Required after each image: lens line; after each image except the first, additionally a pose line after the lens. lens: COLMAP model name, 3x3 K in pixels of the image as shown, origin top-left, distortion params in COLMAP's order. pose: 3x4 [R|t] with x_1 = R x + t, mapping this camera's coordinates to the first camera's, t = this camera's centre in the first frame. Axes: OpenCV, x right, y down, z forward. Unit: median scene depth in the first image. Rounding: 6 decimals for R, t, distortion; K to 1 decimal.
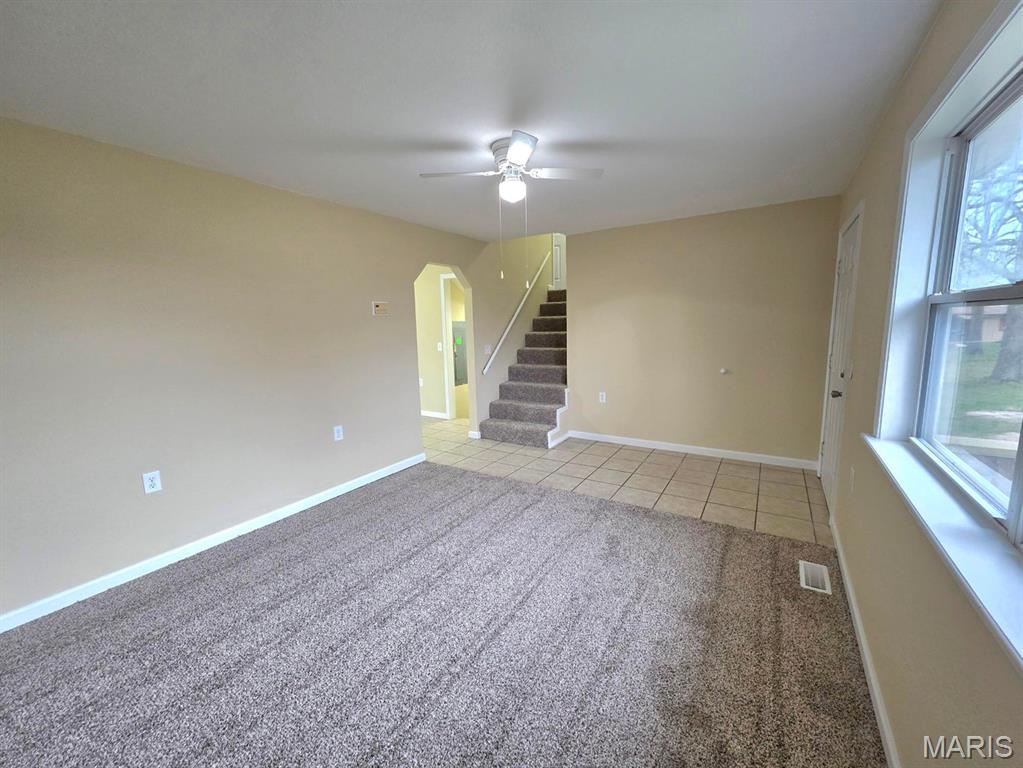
lens RADIAL K [[409.3, 0, 509.5], [0, 409.3, 384.4], [0, 0, 1]] dist [0.002238, -0.001018]
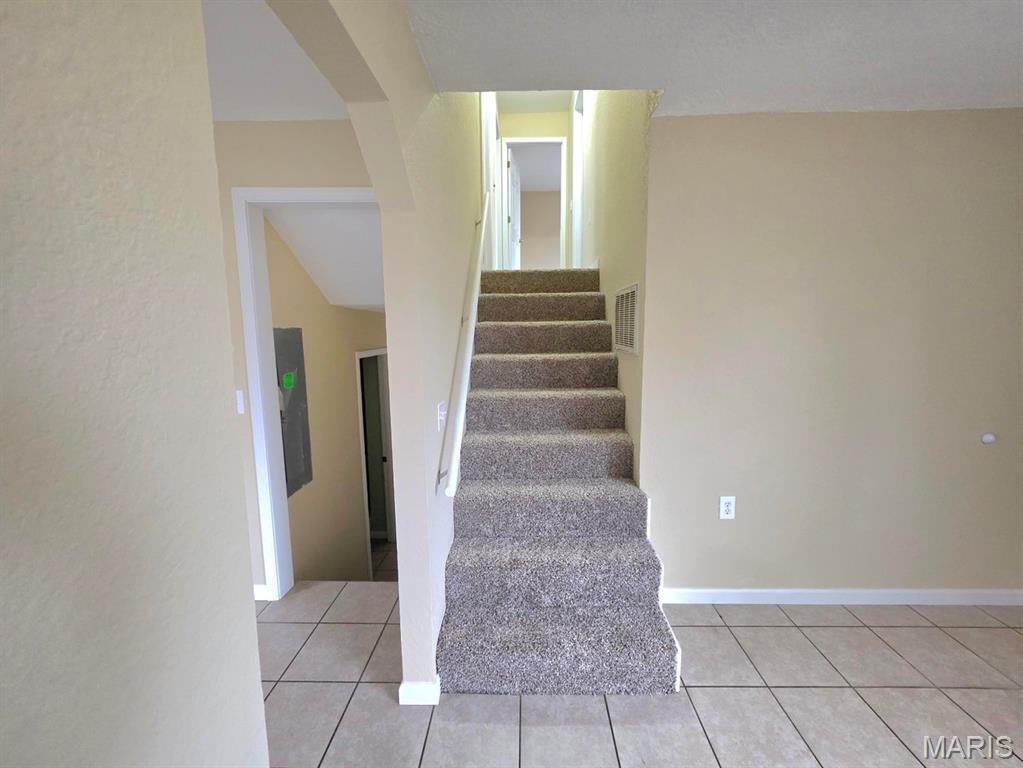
lens RADIAL K [[409.3, 0, 512.5], [0, 409.3, 383.2], [0, 0, 1]] dist [0.002238, -0.001018]
pose [[0.854051, -0.052350, 0.517548, -0.163003], [0.066727, 0.997729, -0.009192, -0.096876], [-0.515892, 0.042384, 0.855605, 0.636070]]
